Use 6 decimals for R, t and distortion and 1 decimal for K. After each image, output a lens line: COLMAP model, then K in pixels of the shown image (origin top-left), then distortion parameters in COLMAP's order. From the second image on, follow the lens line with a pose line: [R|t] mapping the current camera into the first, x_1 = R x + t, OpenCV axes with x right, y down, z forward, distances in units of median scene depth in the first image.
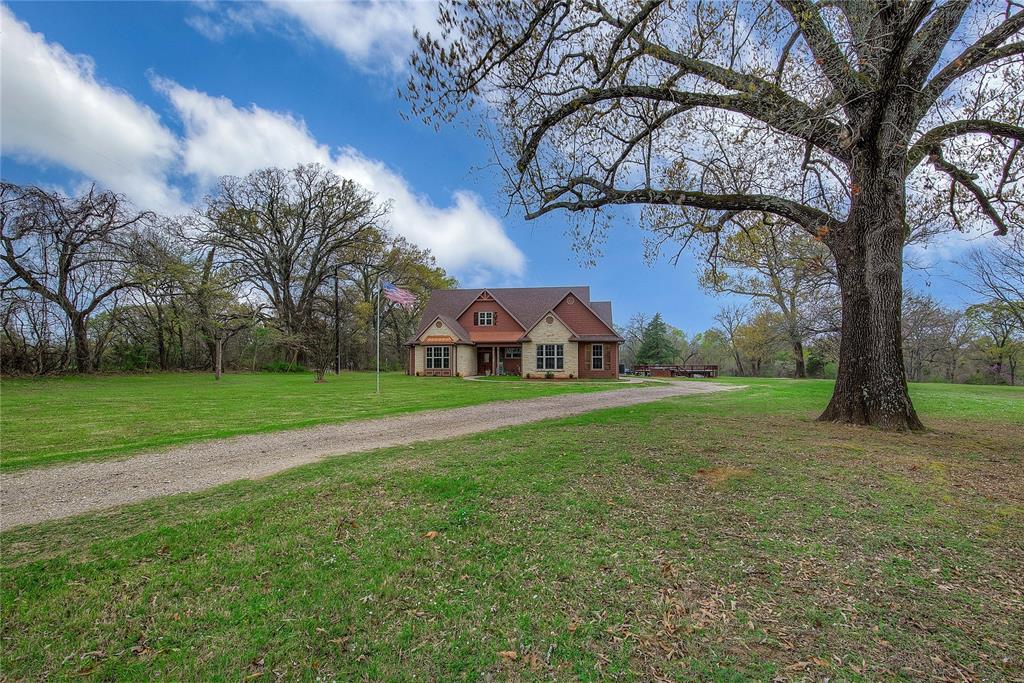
lens RADIAL K [[467.1, 0, 511.1], [0, 467.1, 341.0], [0, 0, 1]] dist [-0.000018, -0.000070]
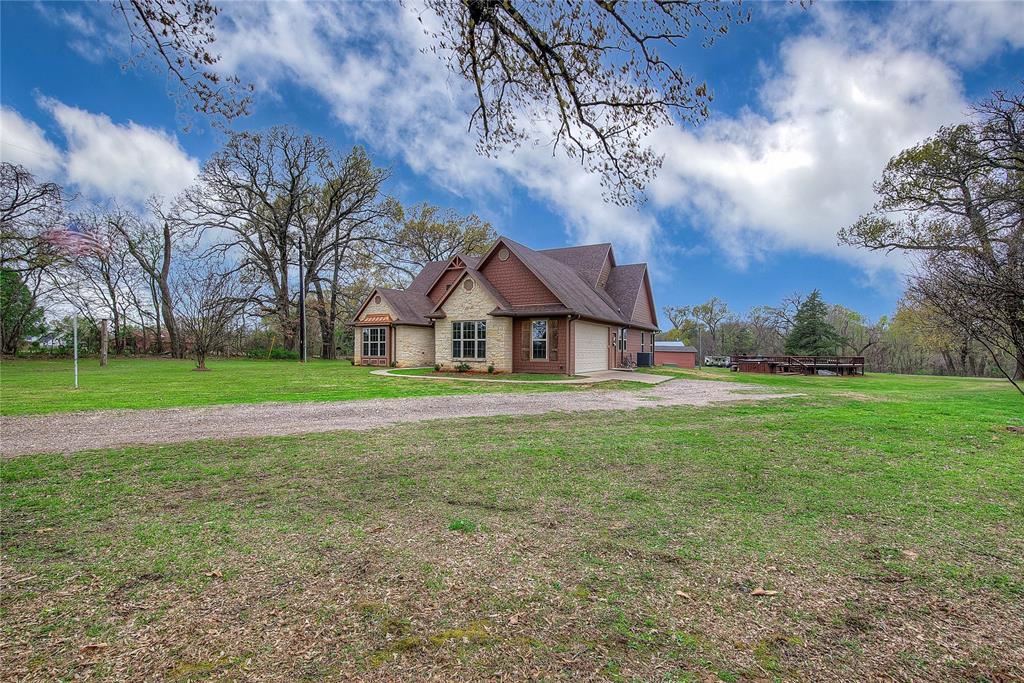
lens RADIAL K [[467.1, 0, 512.2], [0, 467.1, 346.4], [0, 0, 1]] dist [-0.000018, -0.000070]
pose [[0.943519, 0.002543, -0.331307, 0.320982], [0.007864, 0.999517, 0.030067, 0.020836], [0.331224, -0.030974, 0.943044, 0.342499]]
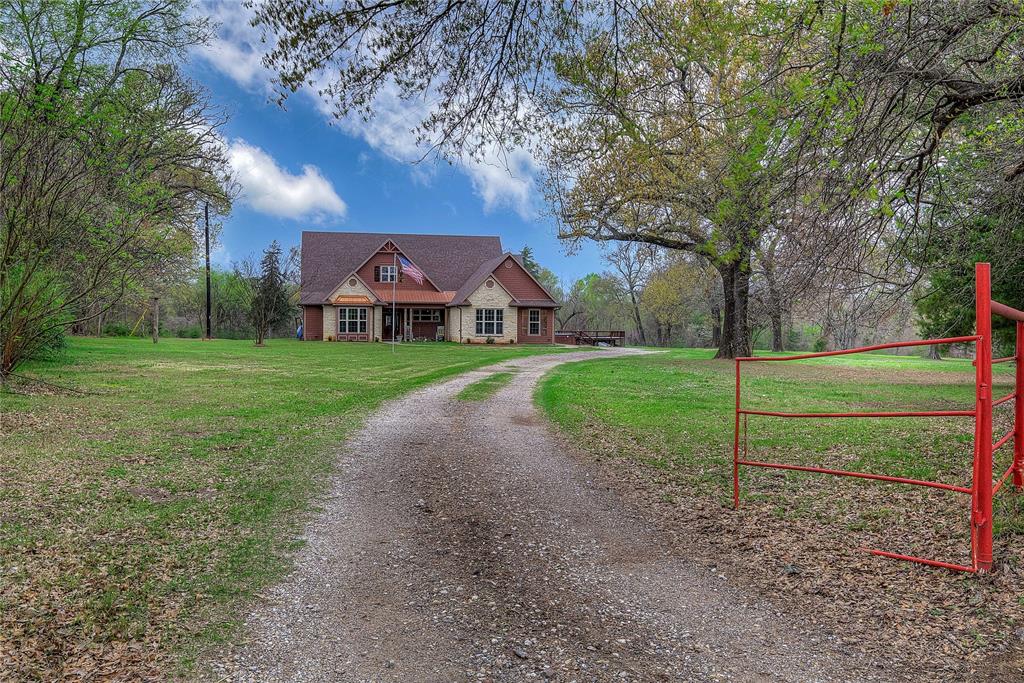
lens RADIAL K [[982.3, 0, 511.4], [0, 982.3, 343.9], [0, 0, 1]] dist [0.016447, 0.000000]
pose [[0.942803, 0.002544, 0.333340, -0.494396], [-0.025032, 0.997688, 0.063184, -0.044871], [-0.332409, -0.067914, 0.940687, -0.844243]]
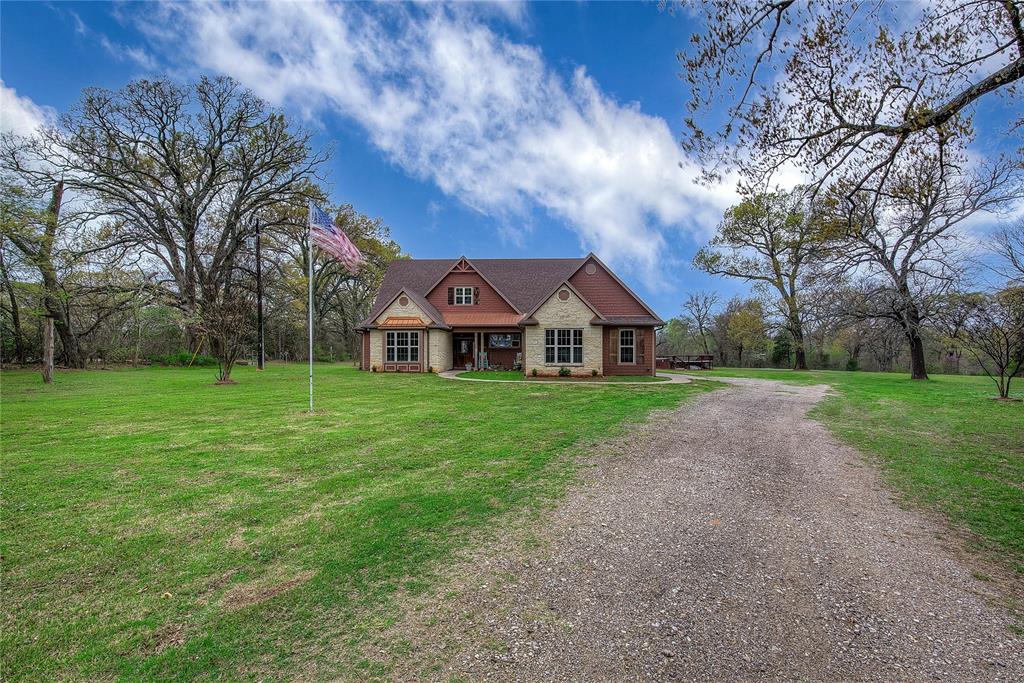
lens RADIAL K [[467.1, 0, 511.9], [0, 467.1, 342.1], [0, 0, 1]] dist [-0.000018, -0.000070]
pose [[0.994259, 0.003313, 0.106946, -0.065190], [-0.006264, 0.999609, 0.027265, 0.007471], [-0.106814, -0.027778, 0.993891, 0.257452]]
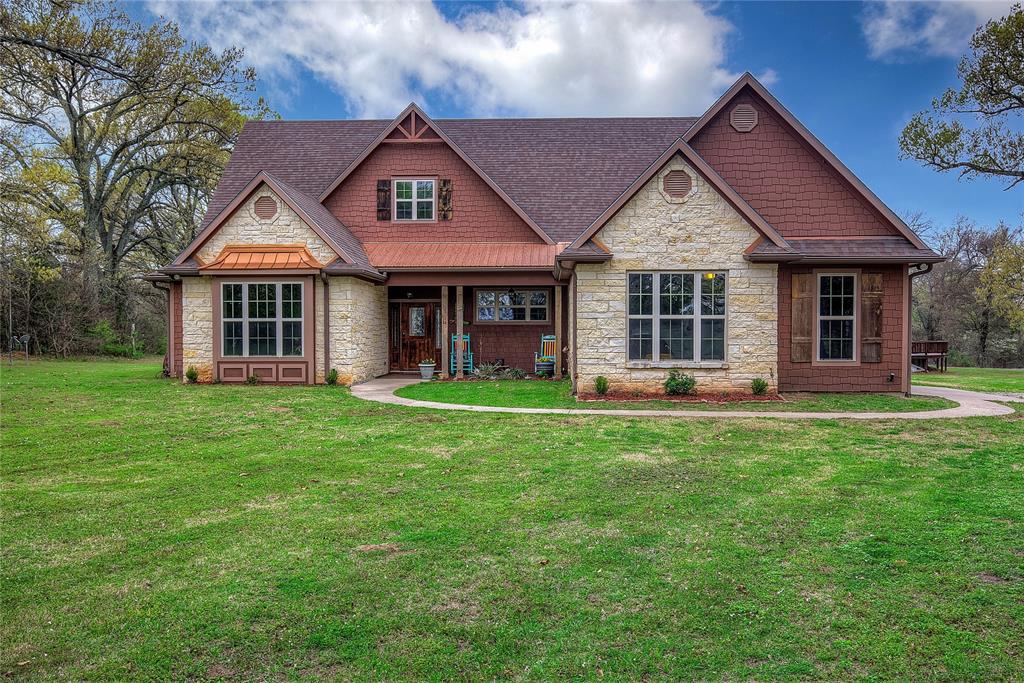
lens RADIAL K [[885.7, 0, 512.6], [0, 885.7, 342.4], [0, 0, 1]] dist [0.000270, 0.005504]
pose [[0.993330, -0.000756, 0.115306, -0.065244], [-0.005708, 0.998430, 0.055719, 0.018000], [-0.115168, -0.056005, 0.991766, 0.431986]]
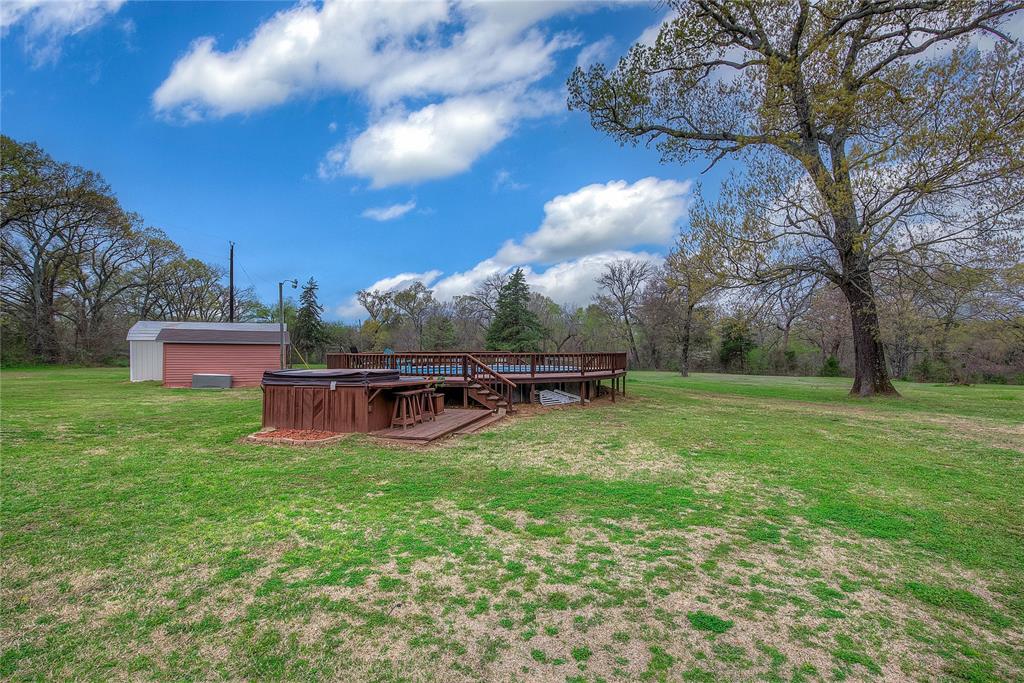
lens RADIAL K [[467.1, 0, 518.0], [0, 467.1, 346.7], [0, 0, 1]] dist [-0.000018, -0.000070]
pose [[0.970040, 0.000434, 0.242944, 0.528974], [-0.010141, 0.999199, 0.038704, 0.064677], [-0.242733, -0.040008, 0.969268, 1.266491]]
